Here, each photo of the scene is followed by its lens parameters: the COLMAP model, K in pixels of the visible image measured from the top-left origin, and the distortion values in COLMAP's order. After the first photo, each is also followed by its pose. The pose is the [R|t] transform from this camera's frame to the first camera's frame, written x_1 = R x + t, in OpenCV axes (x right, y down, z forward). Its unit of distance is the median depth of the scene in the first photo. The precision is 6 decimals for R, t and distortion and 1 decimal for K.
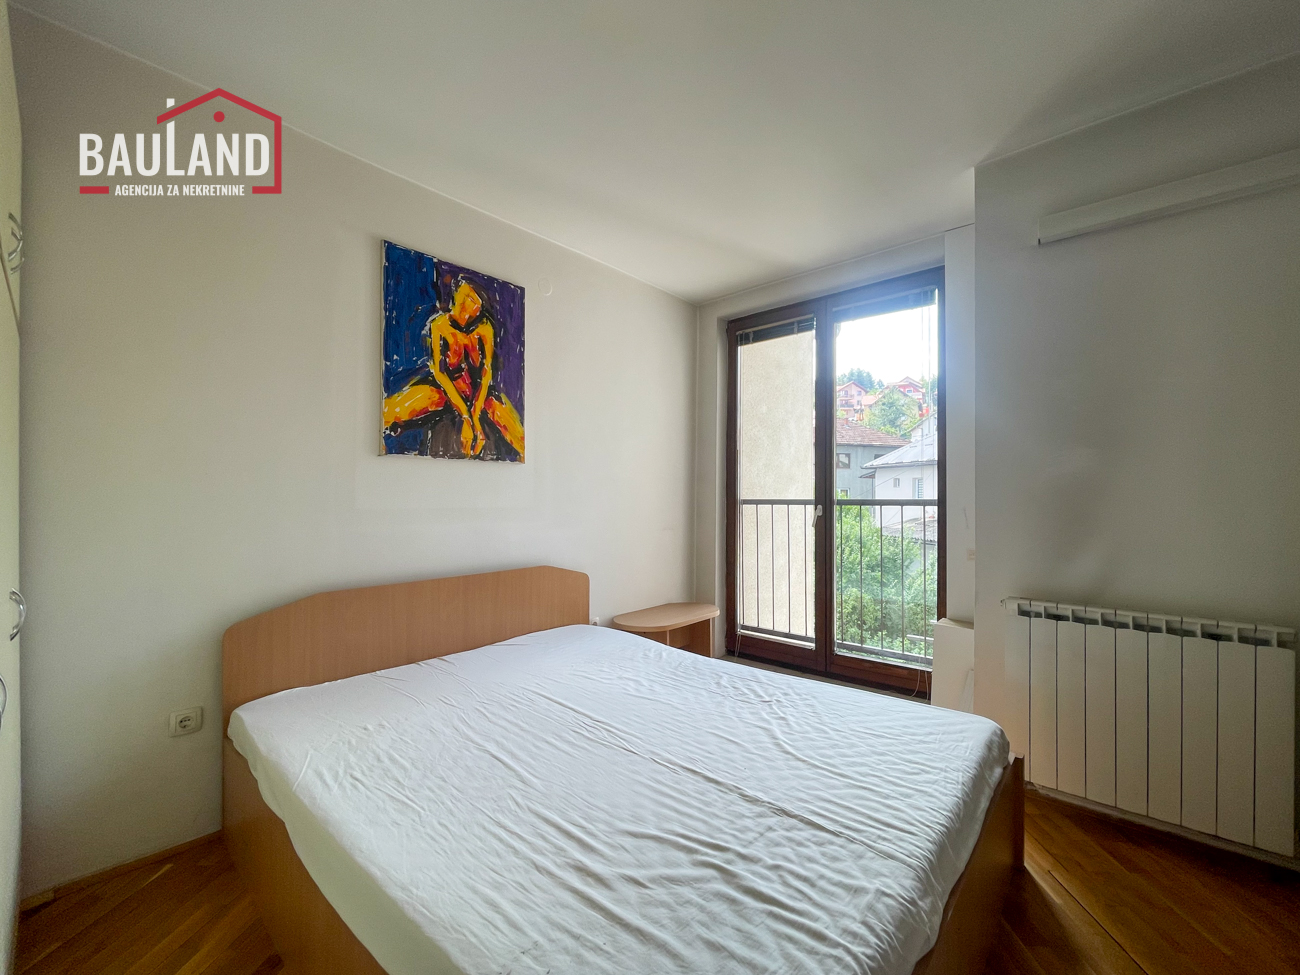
lens RADIAL K [[527.5, 0, 650.1], [0, 527.5, 480.1], [0, 0, 1]] dist [-0.000718, -0.000236]
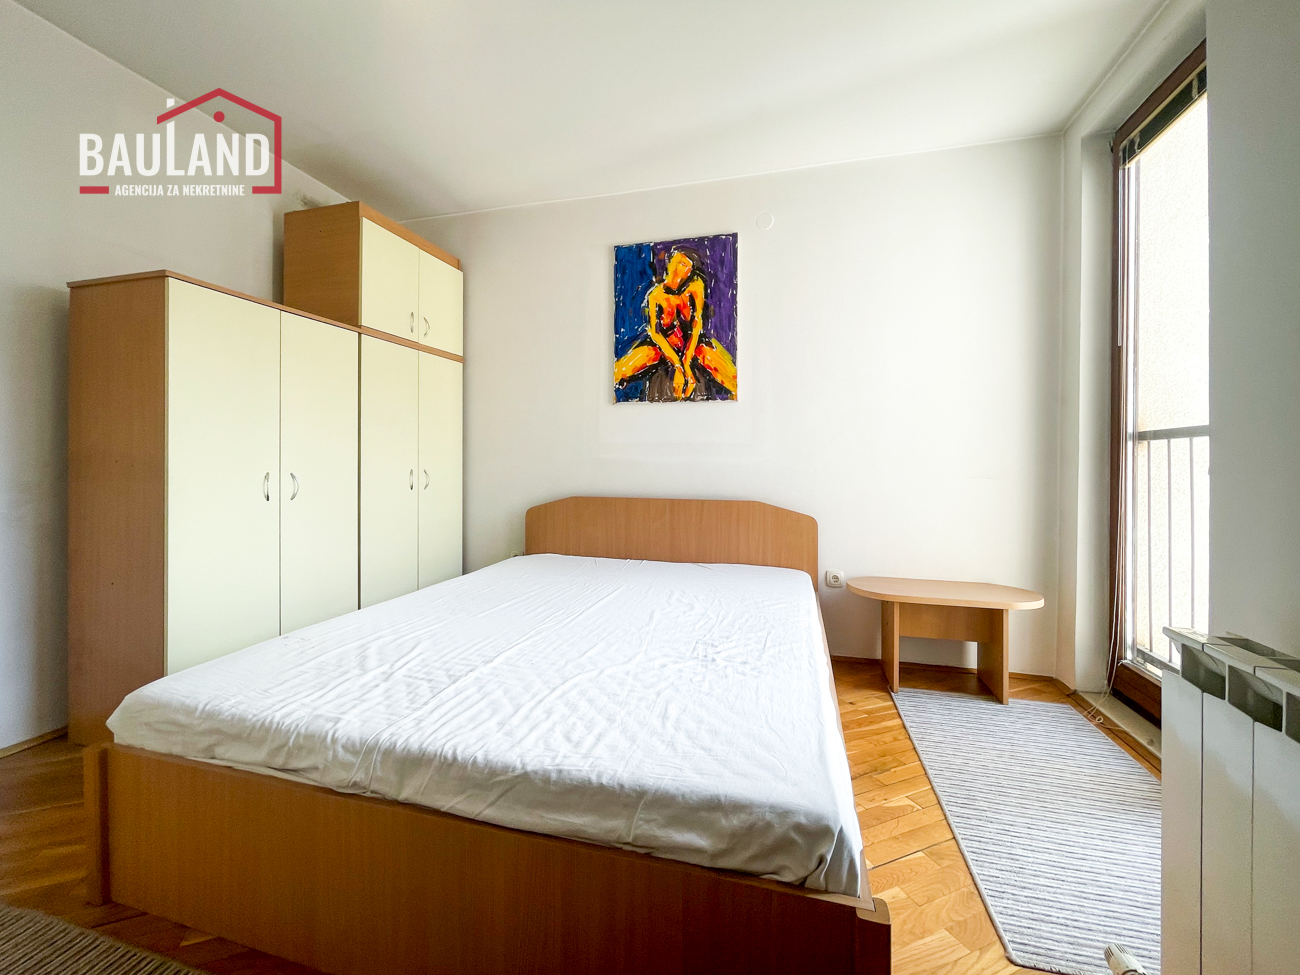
lens RADIAL K [[536.1, 0, 667.1], [0, 536.1, 453.0], [0, 0, 1]] dist [-0.000953, -0.000146]
pose [[0.453601, -0.010242, -0.891146, 0.703455], [0.022025, 0.999757, -0.000280, 0.074965], [0.890933, -0.019501, 0.453717, 0.426810]]
